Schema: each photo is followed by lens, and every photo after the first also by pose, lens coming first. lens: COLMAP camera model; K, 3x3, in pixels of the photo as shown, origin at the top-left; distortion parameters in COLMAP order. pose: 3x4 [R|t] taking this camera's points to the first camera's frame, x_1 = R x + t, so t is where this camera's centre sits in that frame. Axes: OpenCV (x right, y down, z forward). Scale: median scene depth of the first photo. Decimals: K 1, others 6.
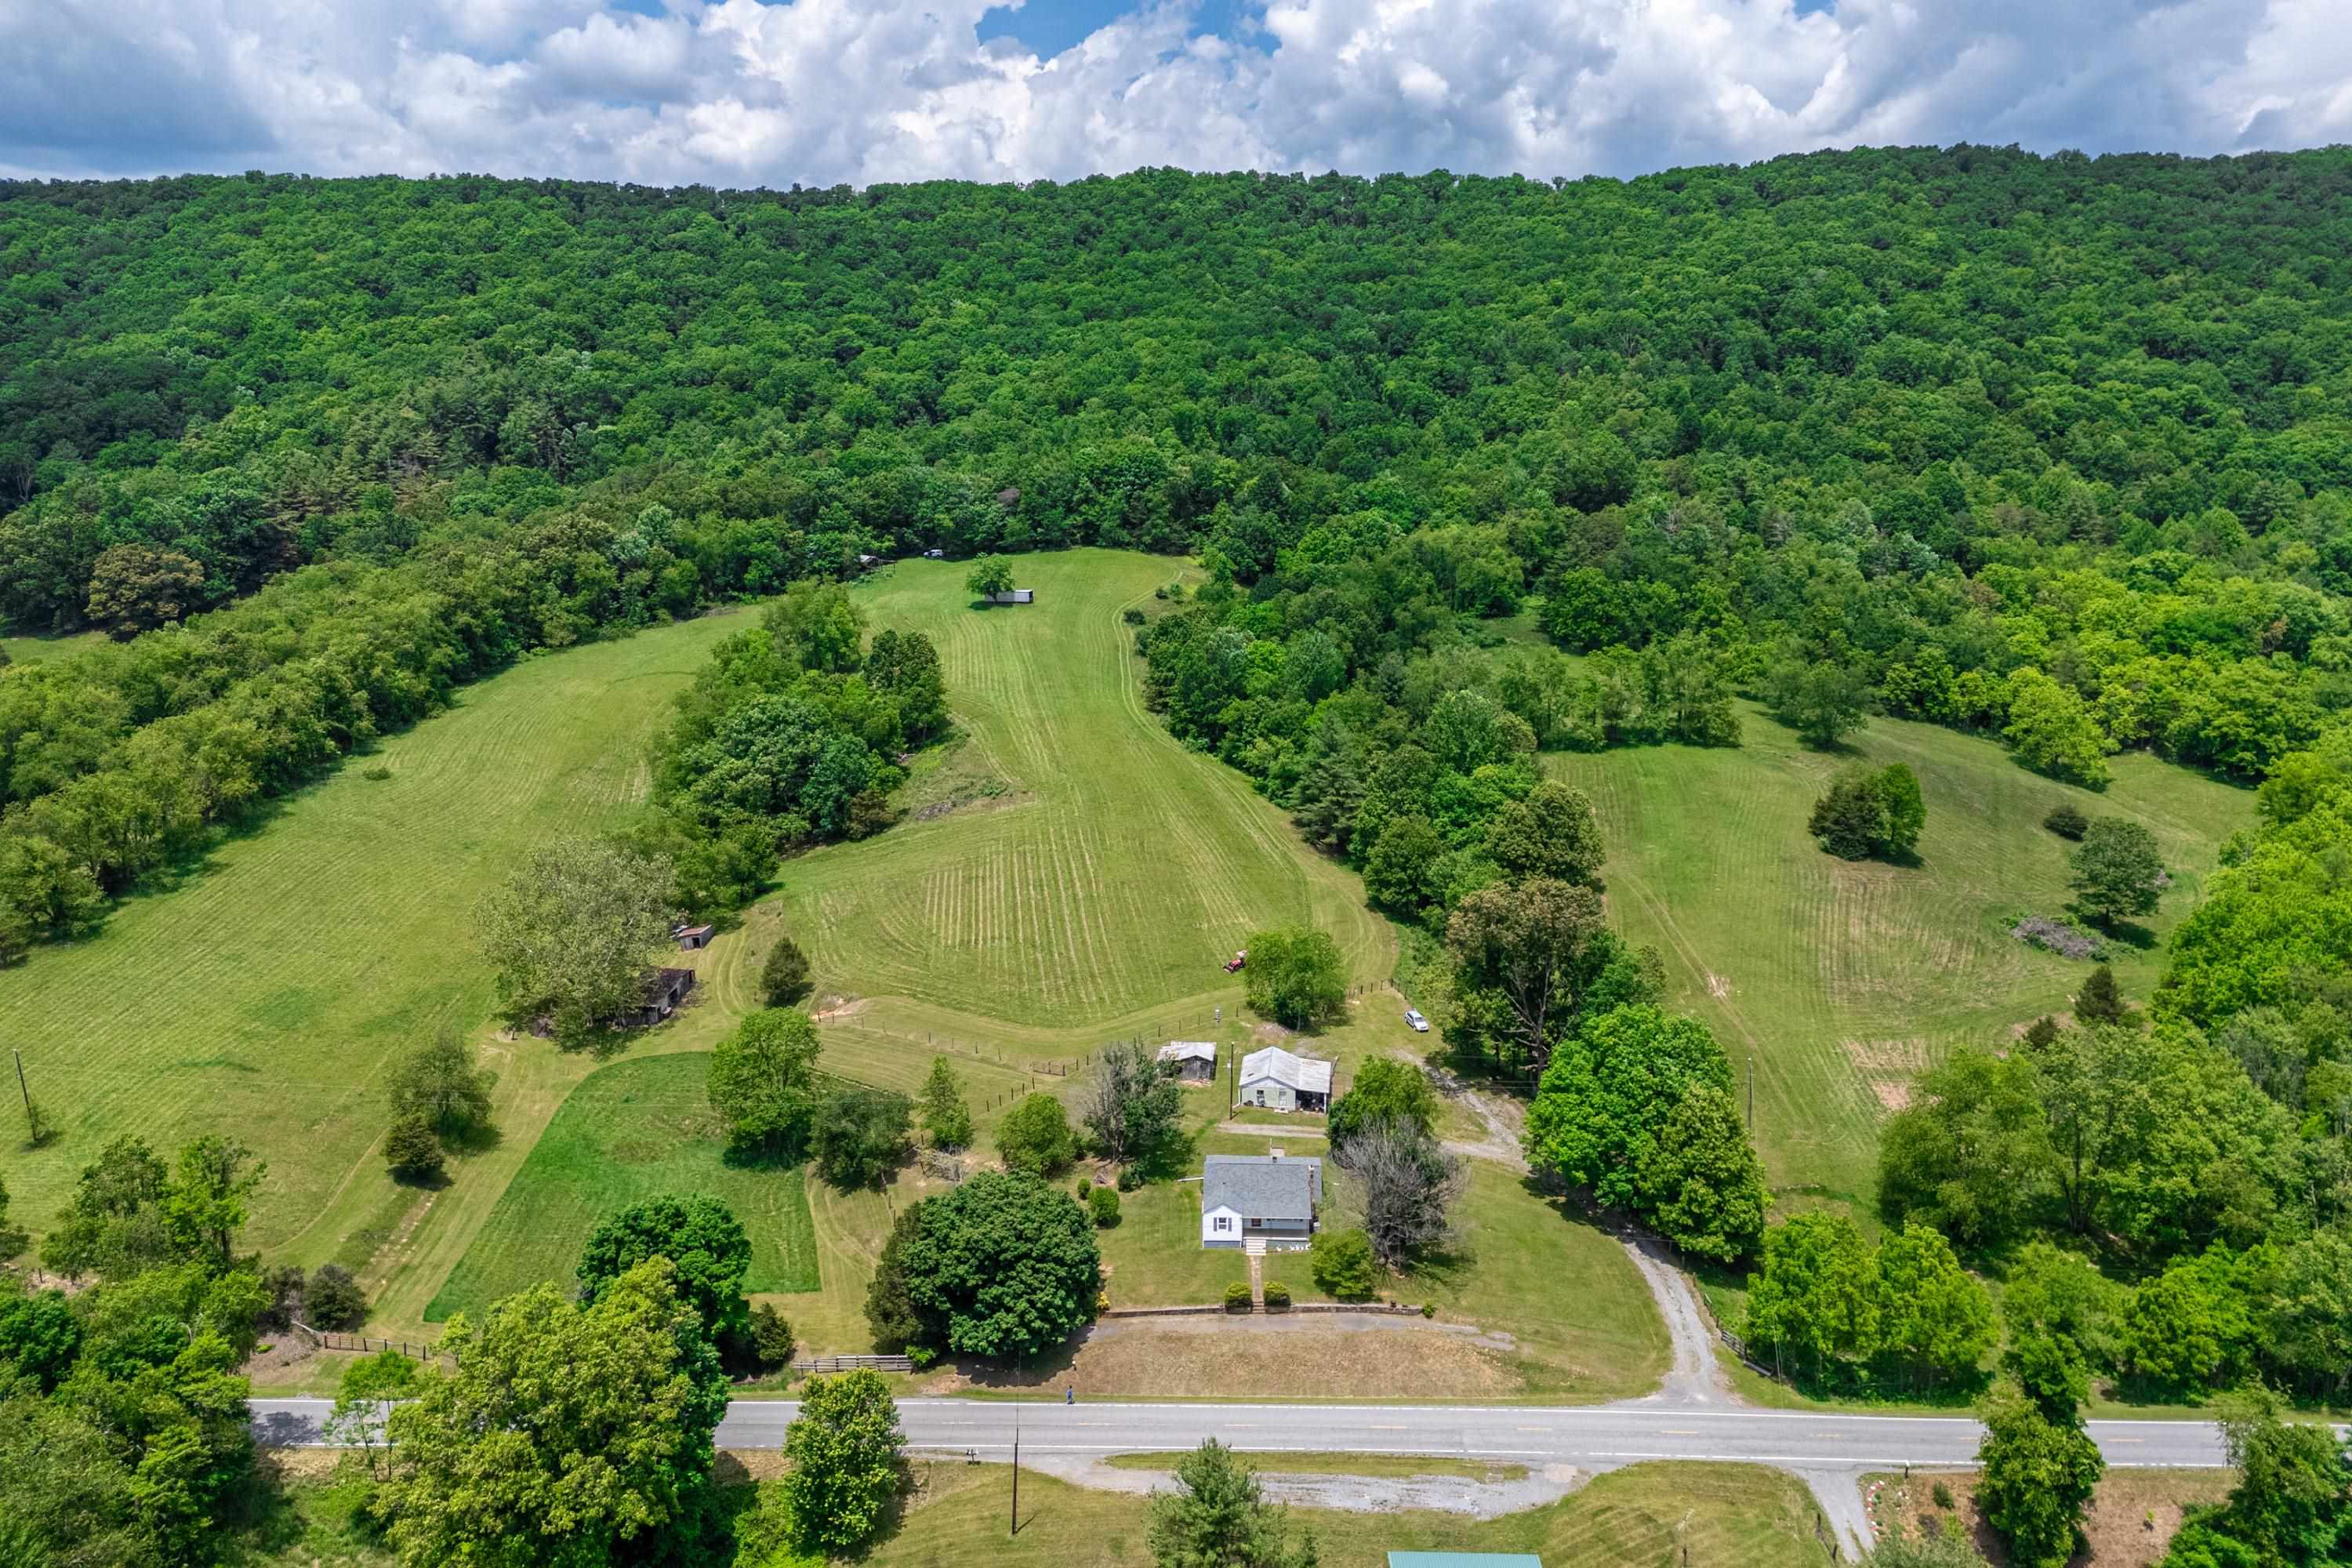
lens RADIAL K [[1718.6, 0, 1174.2], [0, 1718.6, 729.8], [0, 0, 1]] dist [0.076997, -0.079850]
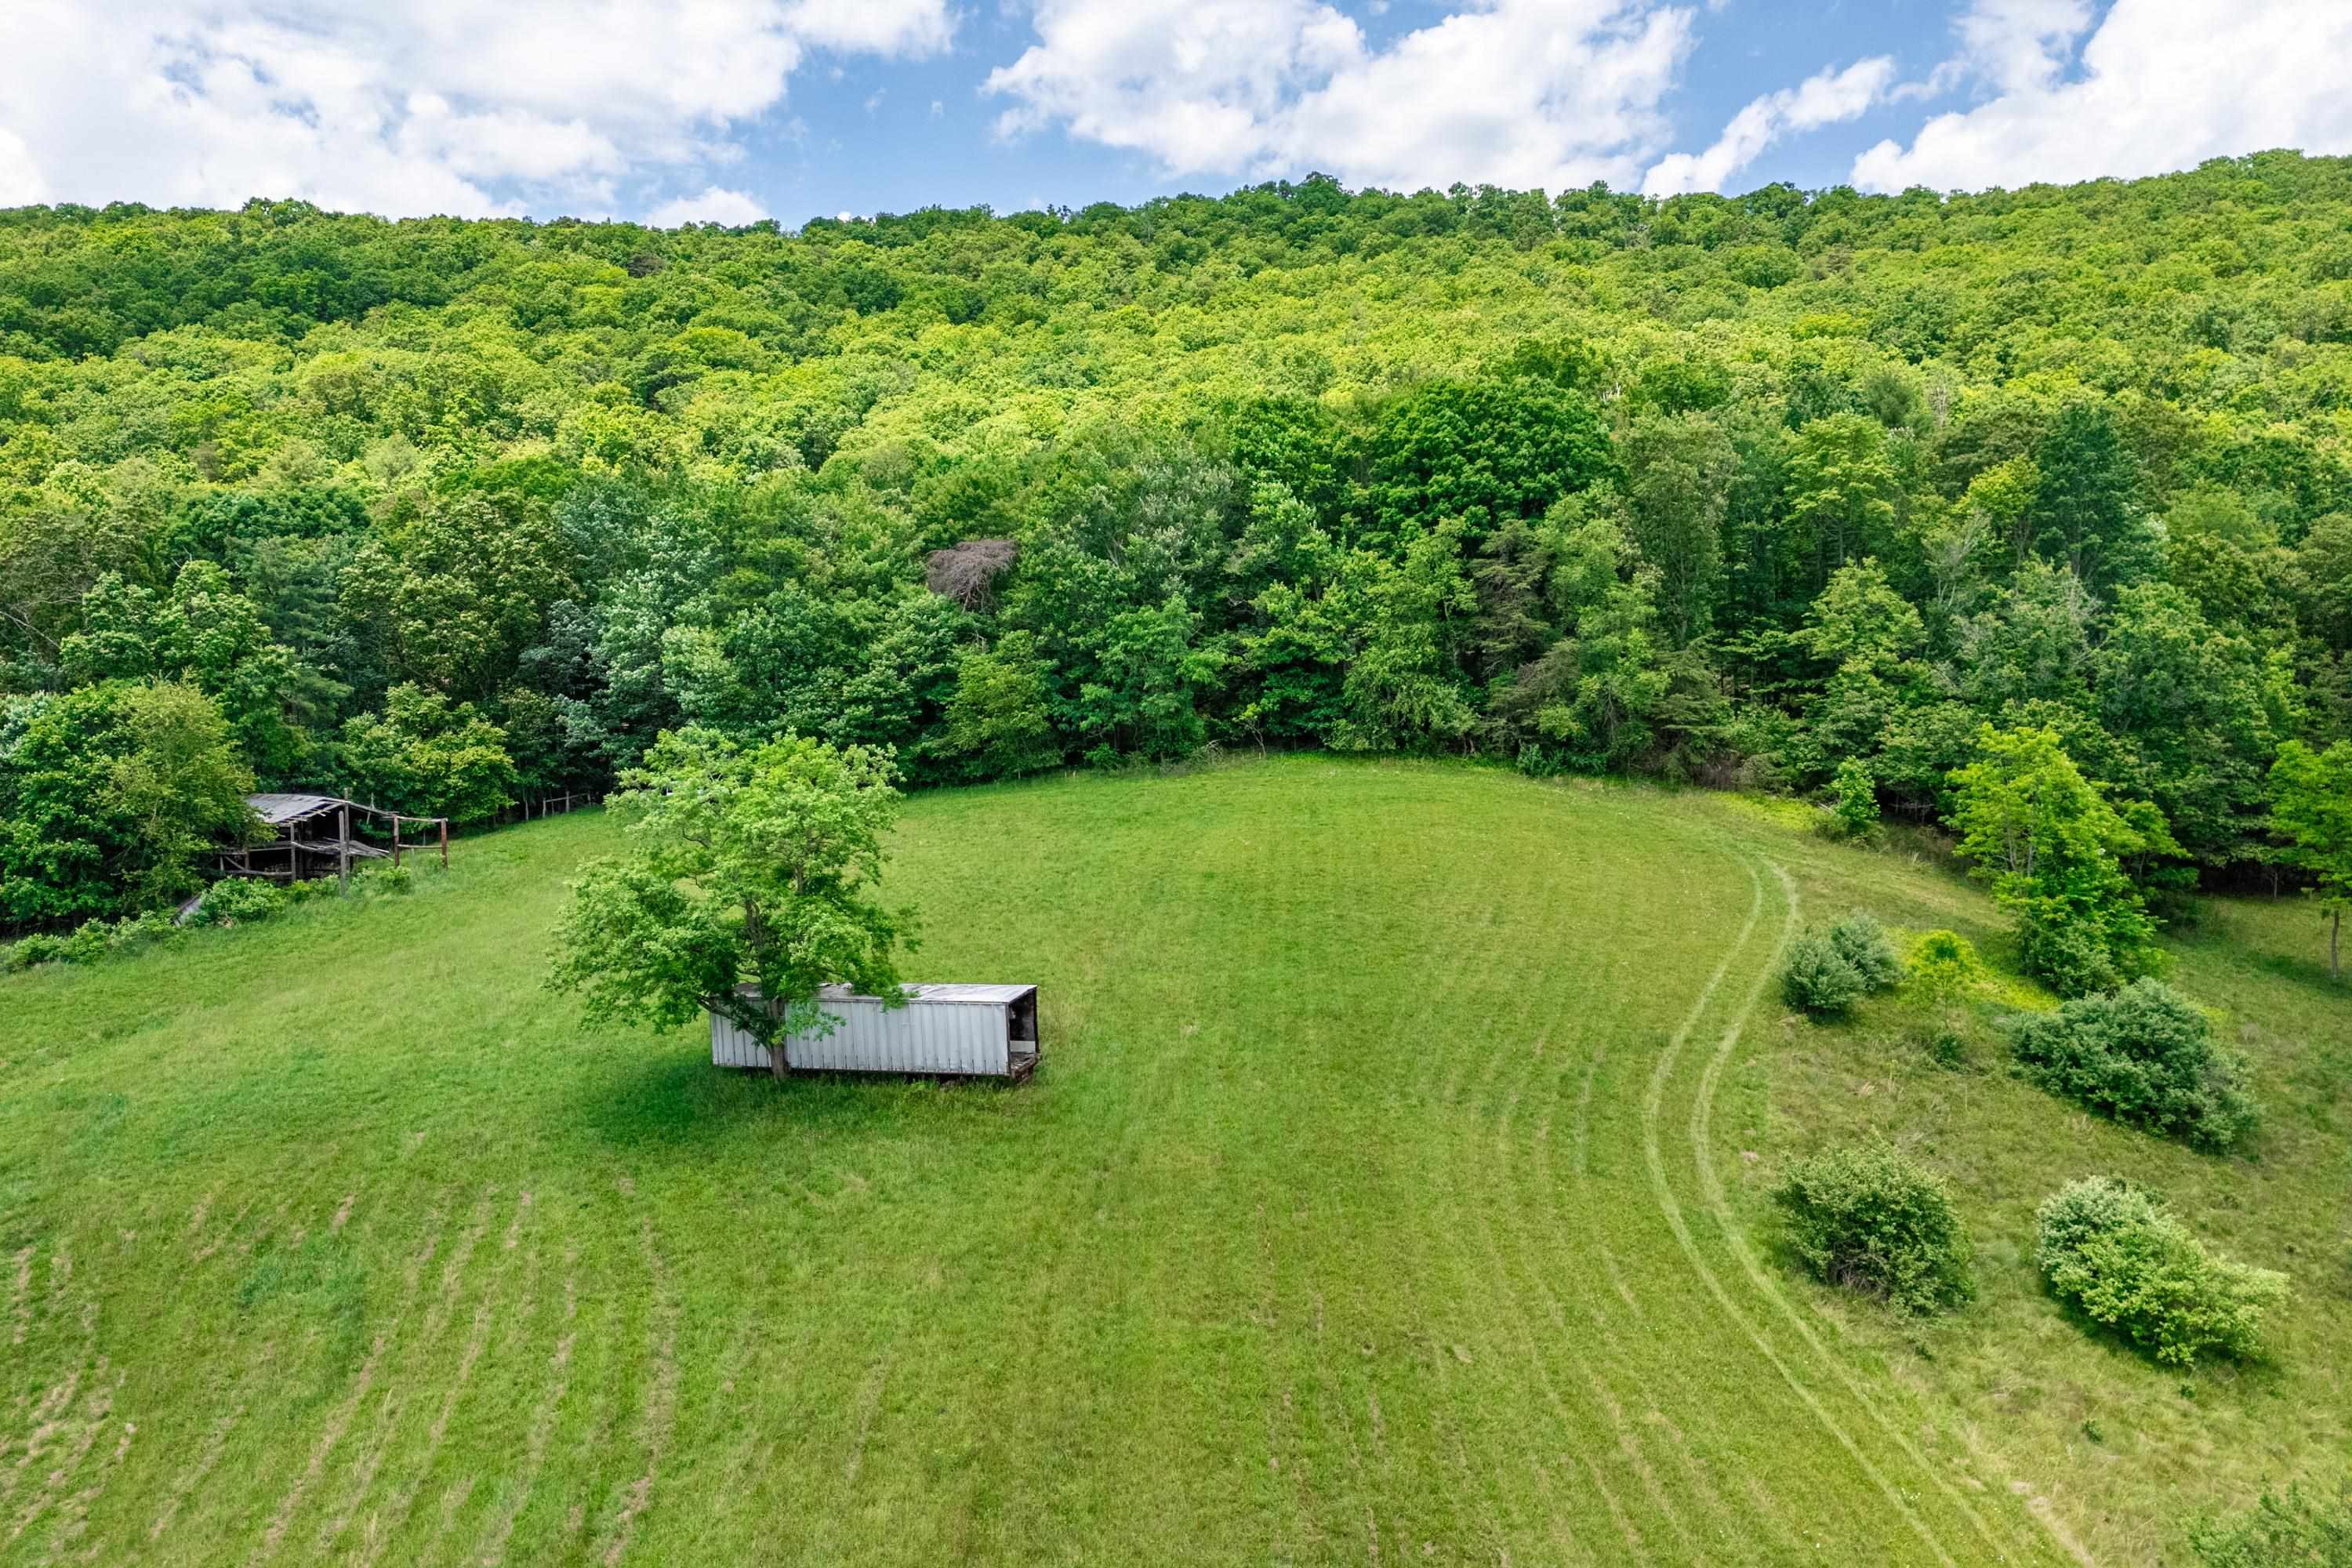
lens RADIAL K [[1718.6, 0, 1180.2], [0, 1718.6, 761.5], [0, 0, 1]] dist [0.076997, -0.079850]
pose [[0.999714, -0.002396, -0.023785, -0.061386], [-0.001264, 0.988279, -0.152656, -0.070922], [0.023872, 0.152643, 0.987993, 0.779713]]
